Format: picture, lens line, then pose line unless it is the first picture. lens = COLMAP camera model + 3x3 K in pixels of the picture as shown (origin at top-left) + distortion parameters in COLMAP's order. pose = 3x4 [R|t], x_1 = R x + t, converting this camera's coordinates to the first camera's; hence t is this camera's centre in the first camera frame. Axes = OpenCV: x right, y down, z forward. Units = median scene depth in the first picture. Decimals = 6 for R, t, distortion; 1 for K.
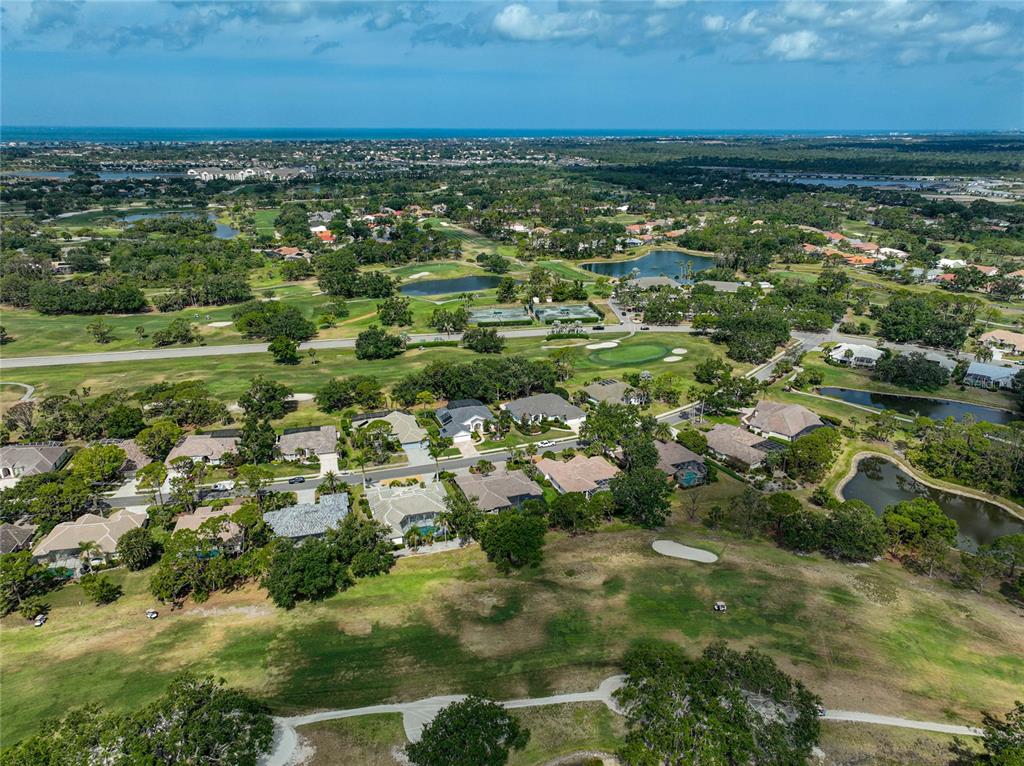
lens RADIAL K [[722.6, 0, 512.0], [0, 722.6, 383.0], [0, 0, 1]] dist [-0.006266, 0.019839]
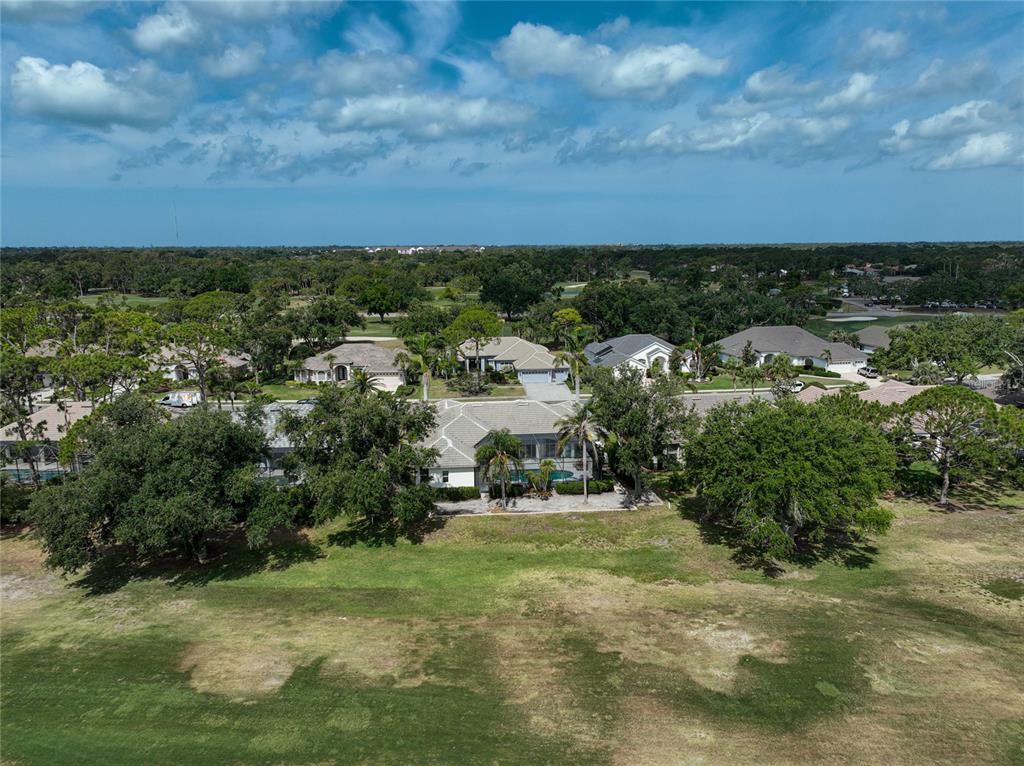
lens RADIAL K [[722.6, 0, 512.0], [0, 722.6, 383.0], [0, 0, 1]] dist [-0.006266, 0.019839]
pose [[0.974402, 0.037040, -0.221740, -0.049328], [-0.070047, 0.987256, -0.142895, 0.230883], [0.213622, 0.154769, 0.964579, 0.647638]]
